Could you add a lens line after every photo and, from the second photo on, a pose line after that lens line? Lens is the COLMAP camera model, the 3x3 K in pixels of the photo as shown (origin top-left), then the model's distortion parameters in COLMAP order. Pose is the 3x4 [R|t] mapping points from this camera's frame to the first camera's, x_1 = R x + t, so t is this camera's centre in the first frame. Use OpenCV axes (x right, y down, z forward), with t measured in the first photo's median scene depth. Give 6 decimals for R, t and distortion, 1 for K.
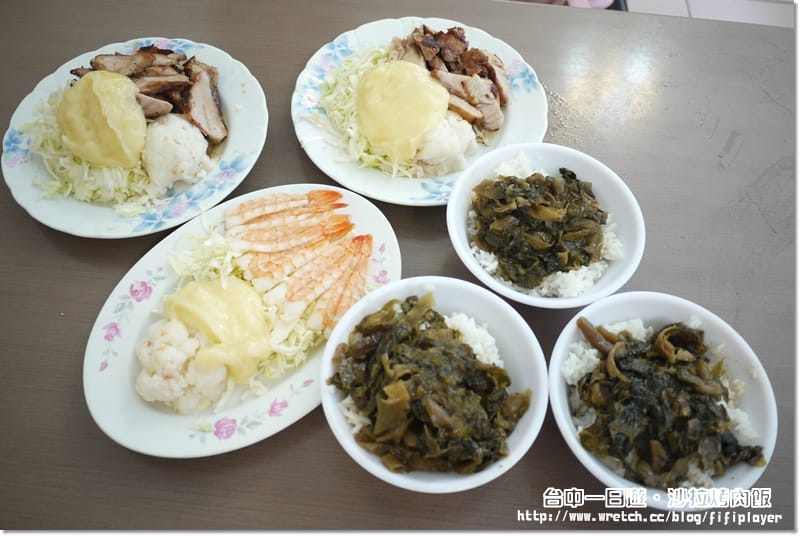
lens RADIAL K [[661.6, 0, 400.0], [0, 661.6, 268.0], [0, 0, 1]] dist [-0.047926, 0.006520]
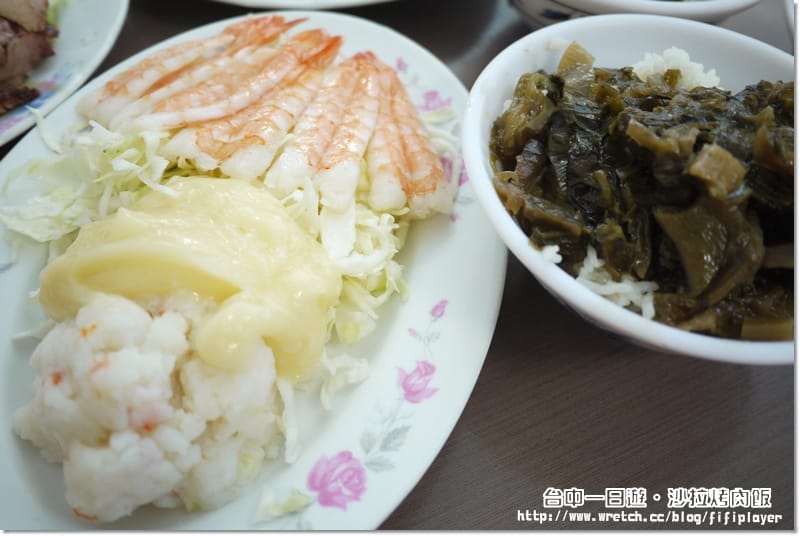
lens RADIAL K [[661.6, 0, 400.0], [0, 661.6, 268.0], [0, 0, 1]] dist [-0.047926, 0.006520]
pose [[0.864162, -0.401955, 0.302748, -0.302959], [0.422281, 0.906463, -0.001856, 0.142981], [-0.273684, 0.129449, 0.953069, 0.588544]]
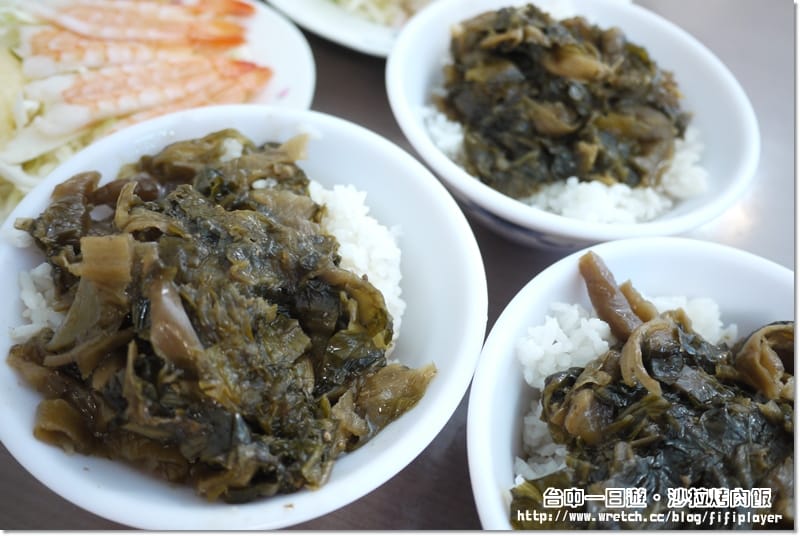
lens RADIAL K [[663.3, 0, 400.0], [0, 663.3, 268.0], [0, 0, 1]] dist [-0.069573, 0.003425]
pose [[0.959582, 0.263299, -0.099380, 0.194842], [-0.272520, 0.957490, -0.094578, 0.164652], [0.070253, 0.117838, 0.990545, 0.536505]]
